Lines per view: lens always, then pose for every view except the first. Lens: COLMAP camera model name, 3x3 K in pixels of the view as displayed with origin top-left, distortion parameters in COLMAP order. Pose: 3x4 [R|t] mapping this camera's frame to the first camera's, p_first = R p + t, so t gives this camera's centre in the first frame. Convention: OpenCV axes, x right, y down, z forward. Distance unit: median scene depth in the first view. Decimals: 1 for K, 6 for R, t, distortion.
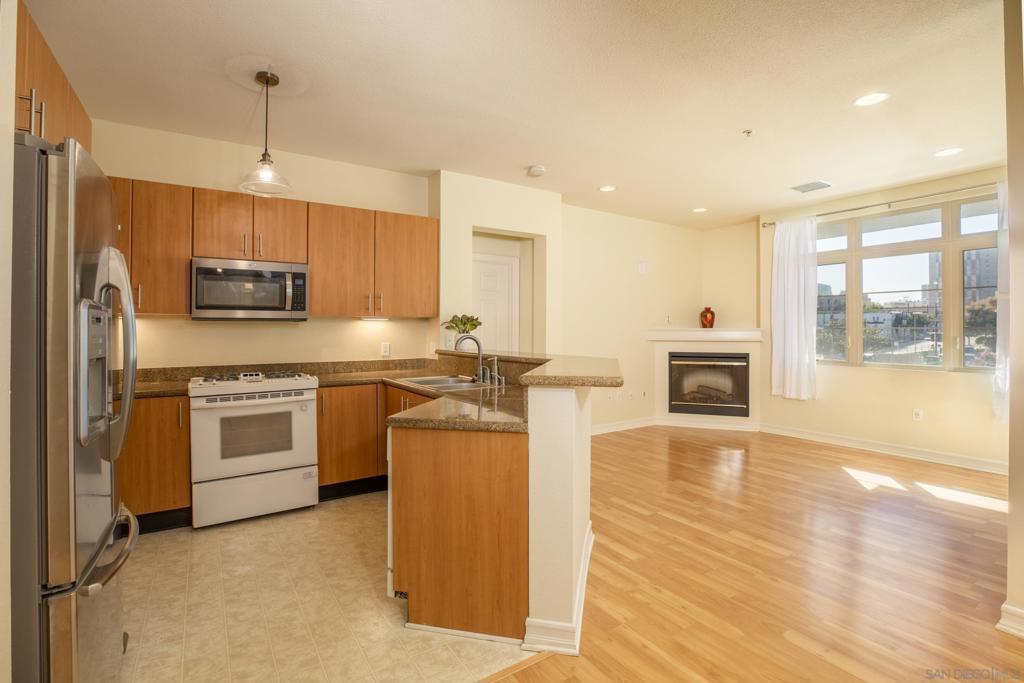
lens RADIAL K [[467.7, 0, 510.3], [0, 467.7, 328.3], [0, 0, 1]] dist [-0.043729, 0.009720]
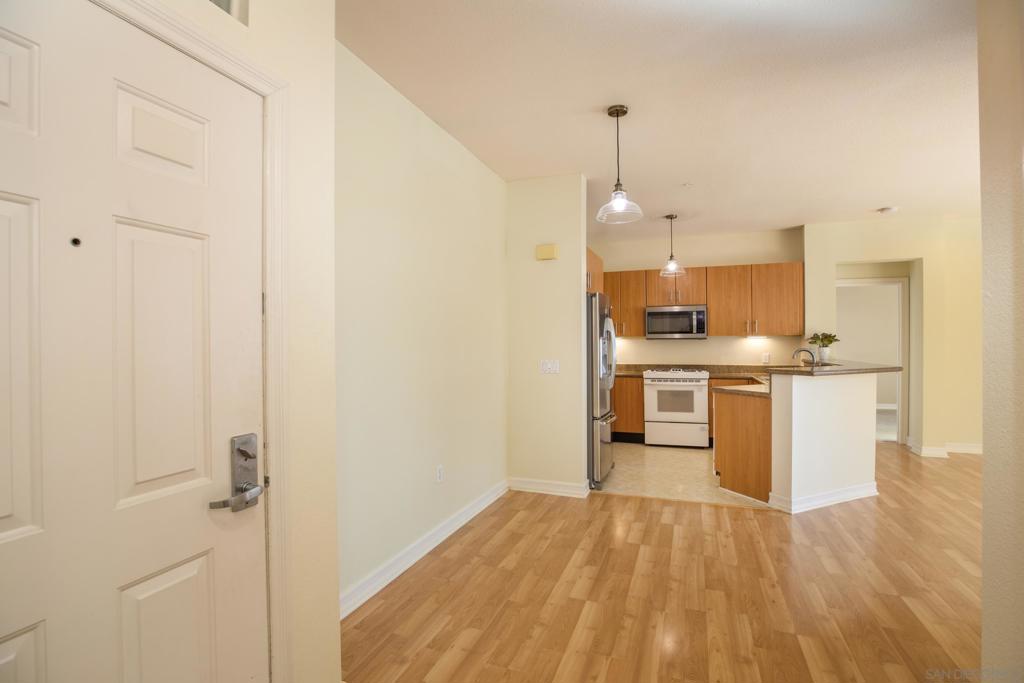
lens RADIAL K [[487.4, 0, 512.0], [0, 487.4, 341.5], [0, 0, 1]] dist [-0.002136, -0.000216]
pose [[0.586200, -0.003067, -0.810161, 0.662254], [0.007514, 0.999970, 0.001651, -0.017768], [0.810132, -0.007055, 0.586206, -0.685730]]
